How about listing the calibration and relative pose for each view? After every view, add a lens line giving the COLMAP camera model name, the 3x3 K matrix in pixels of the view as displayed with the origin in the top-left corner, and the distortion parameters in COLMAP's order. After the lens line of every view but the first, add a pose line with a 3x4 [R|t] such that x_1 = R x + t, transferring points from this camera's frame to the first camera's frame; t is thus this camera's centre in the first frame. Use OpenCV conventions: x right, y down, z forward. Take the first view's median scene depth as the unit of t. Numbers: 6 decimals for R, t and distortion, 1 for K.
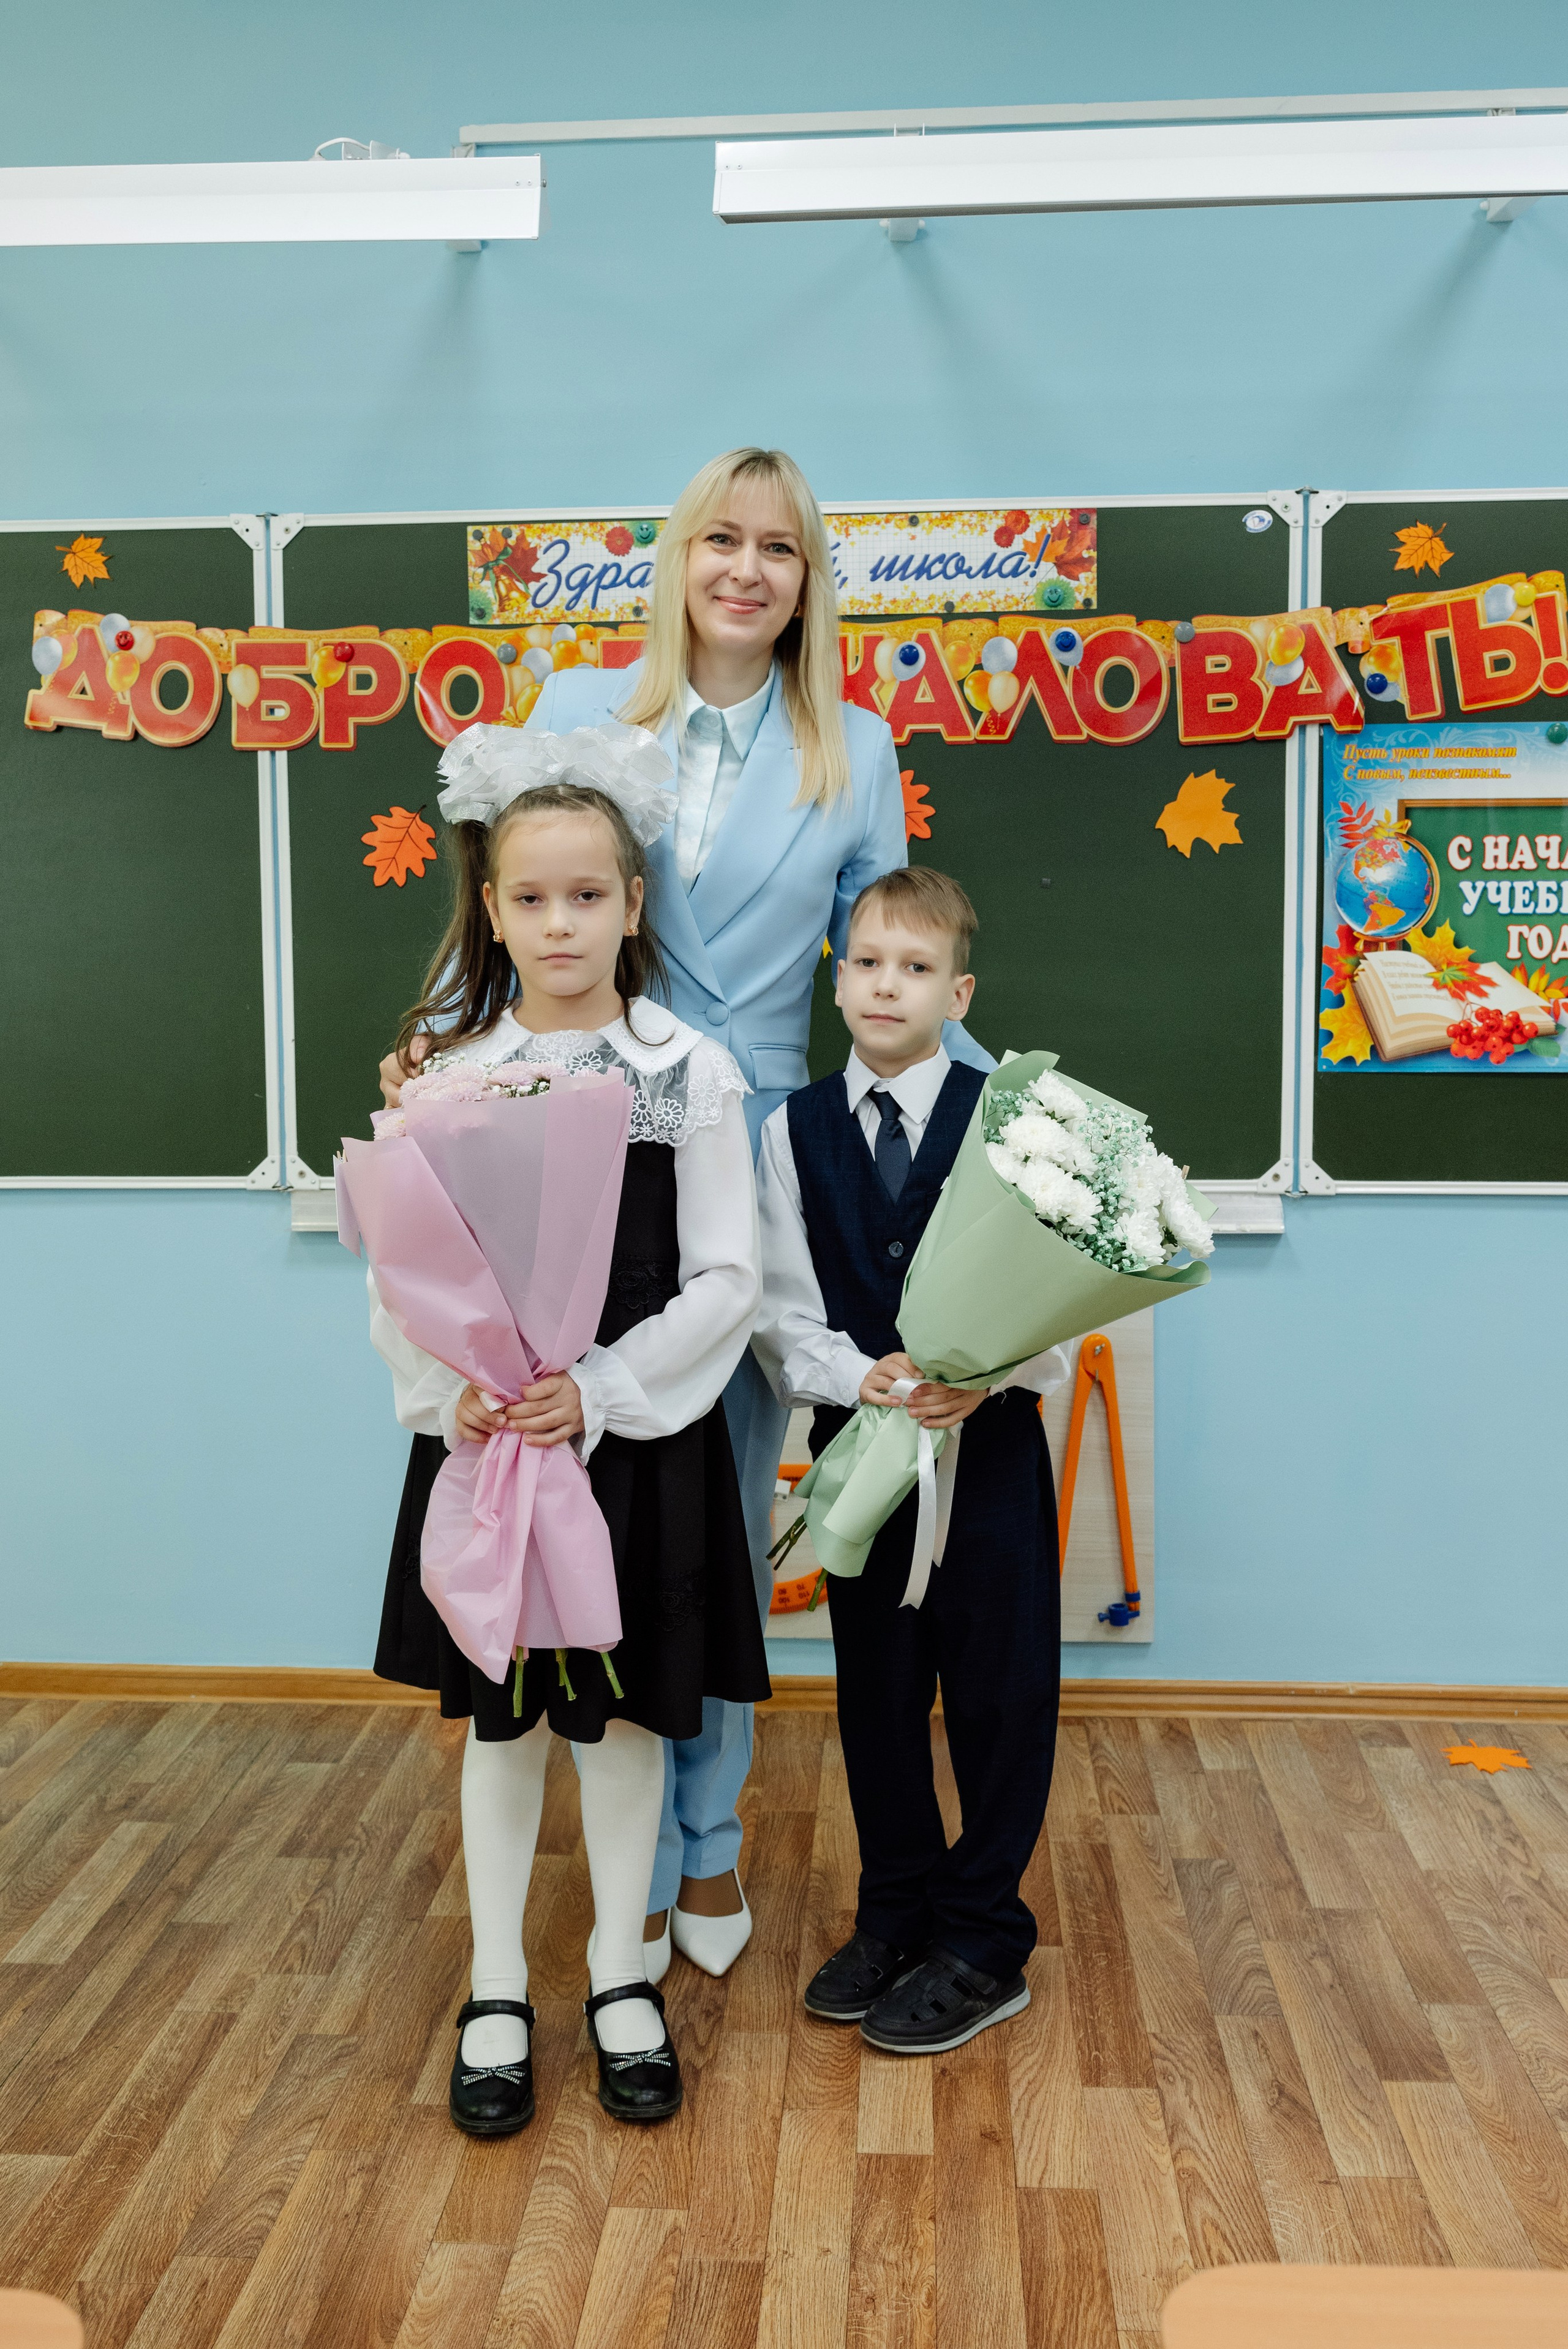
lens RADIAL K [[2082.3, 0, 759.6], [0, 2082.3, 1076.2], [0, 0, 1]] dist [0.001444, -0.008810]
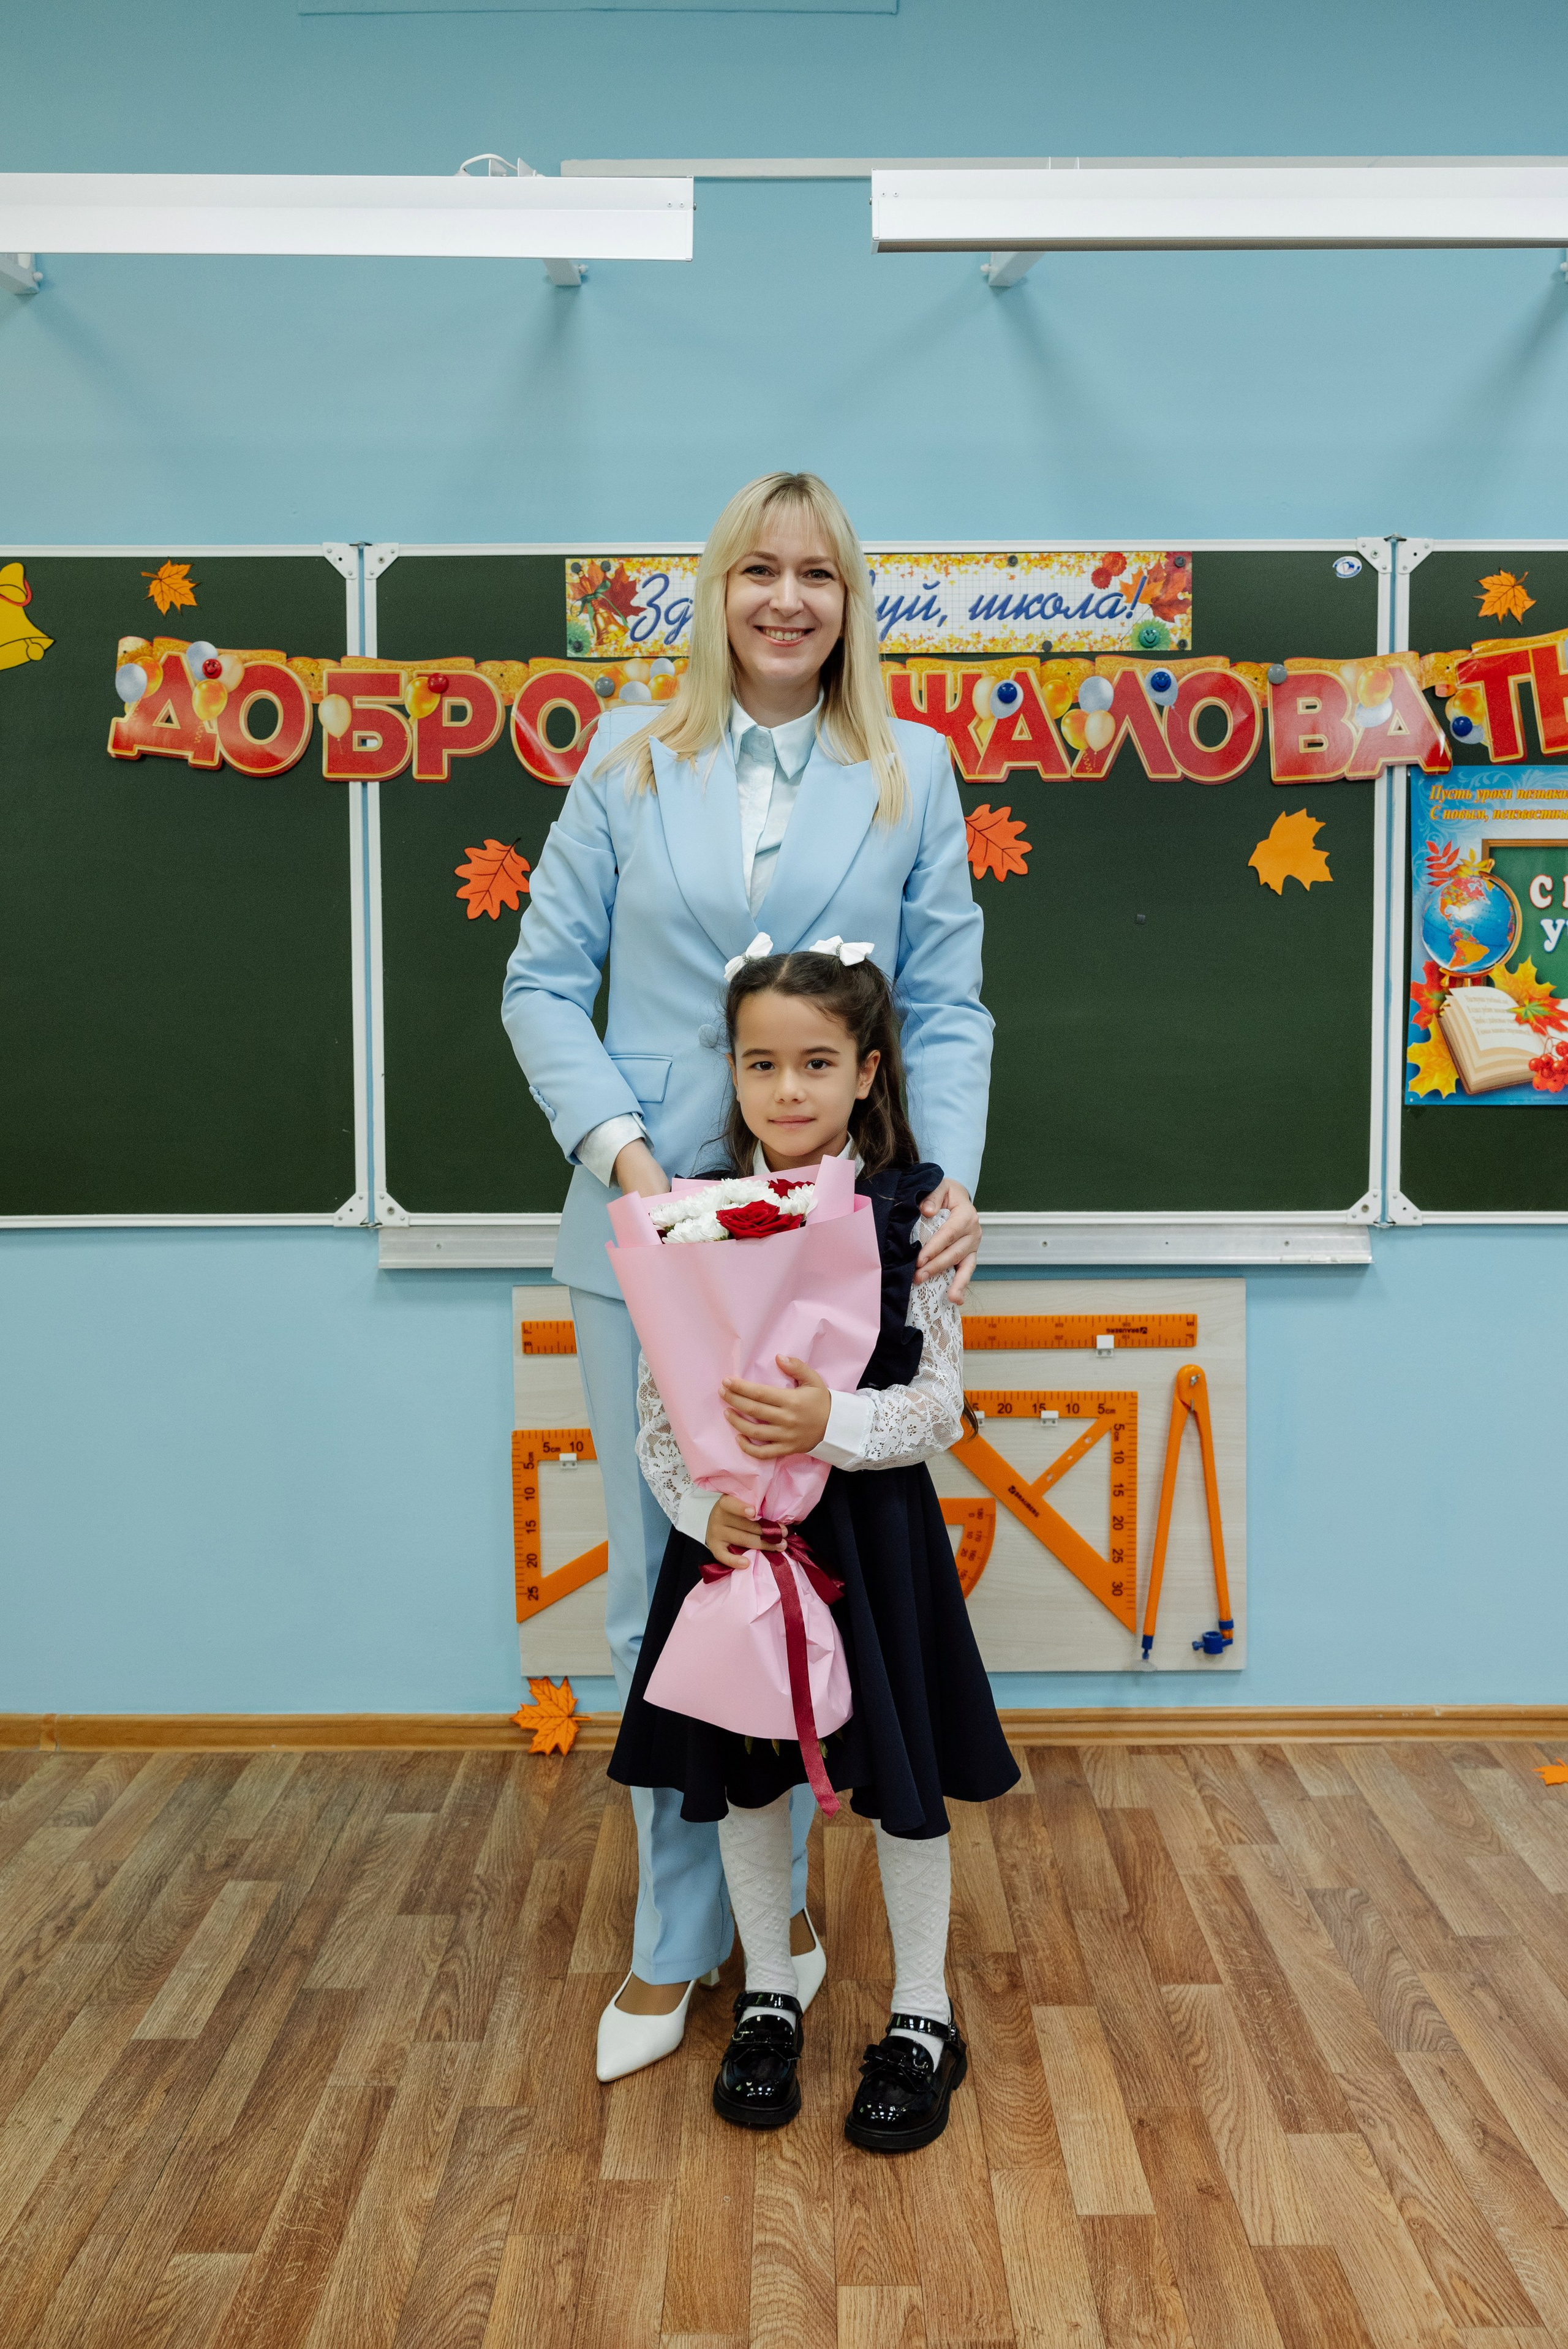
lens RADIAL K [[1975.9, 0, 801.1], [0, 1975.9, 1081.7], [0, 0, 1]] dist [0.000917, -0.005906]
pose [[0.997454, -0.000750, 0.071305, -0.097870], [0.002155, 0.999805, -0.019627, 0.005046], [-0.071277, 0.019731, 0.997261, 0.054768]]
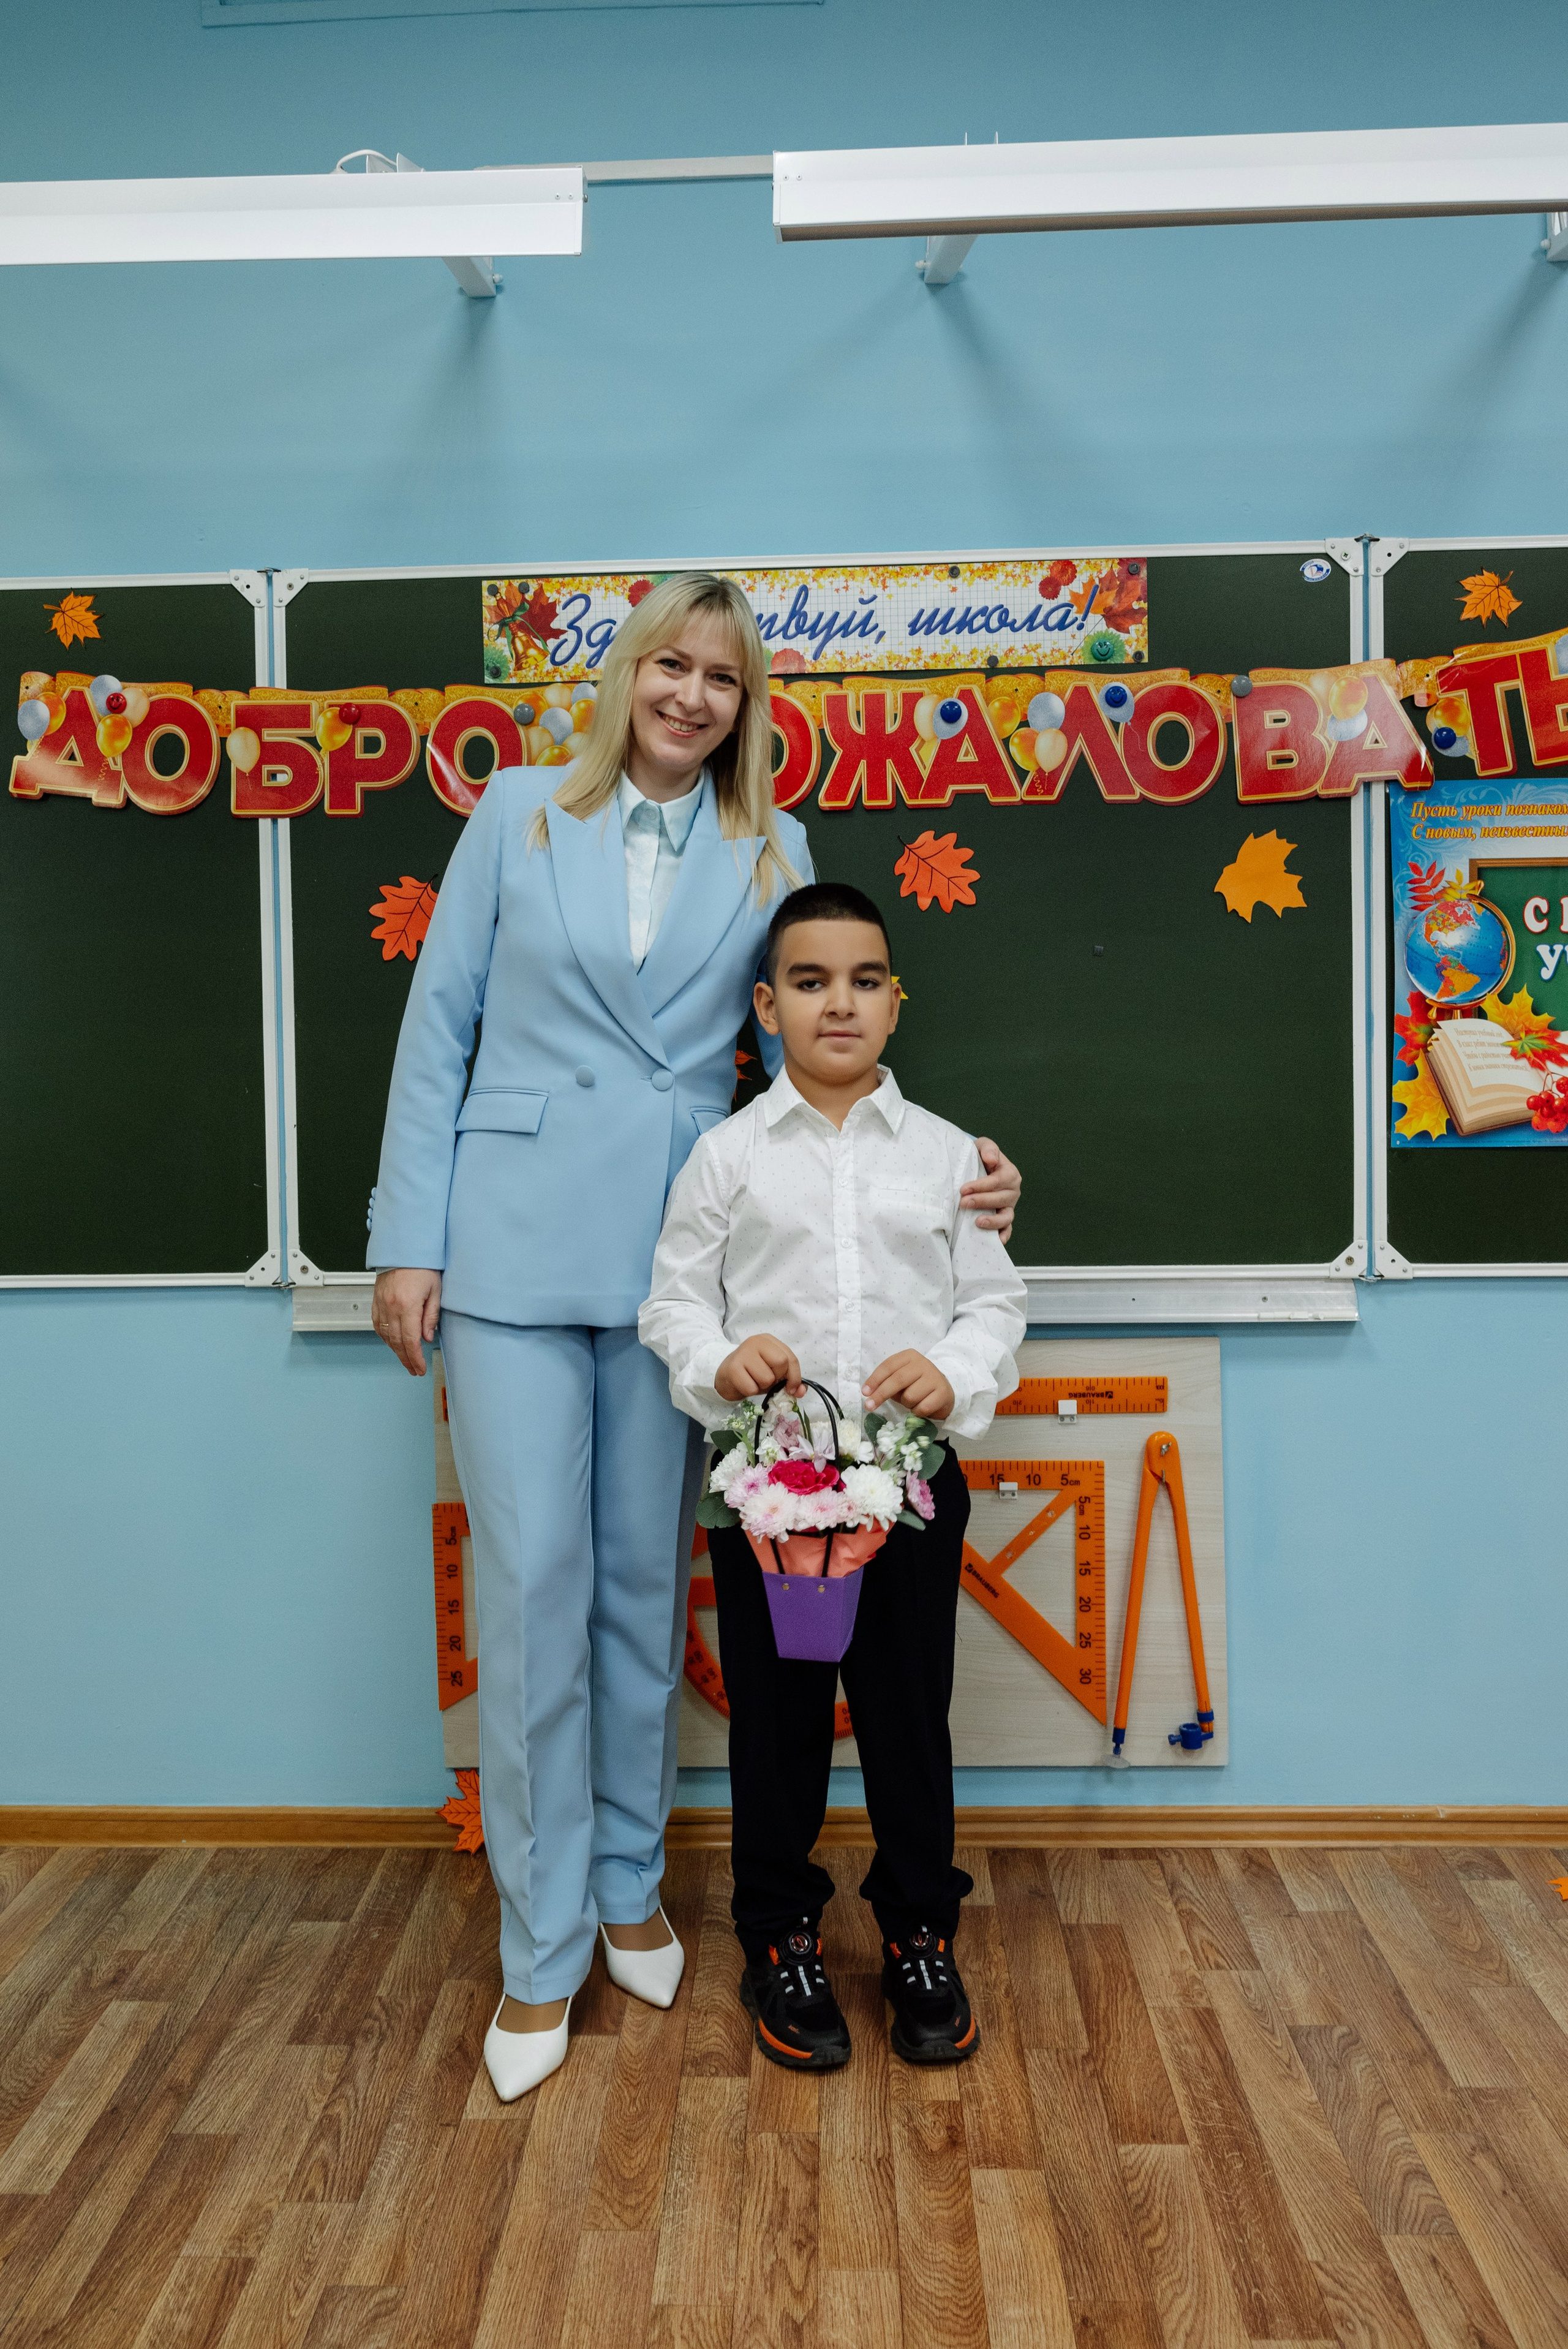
lens RADIAL K [[1962.7, 0, 731.5], [0, 1962.7, 1046.9], [0, 0, 1]] dist [0.002258, -0.007686]
pose [[0.999683, -0.009829, 0.023199, -0.050863], [0.011025, 0.998585, -0.052028, -0.004859], [-0.022654, 0.052267, 0.998376, 0.119894]]
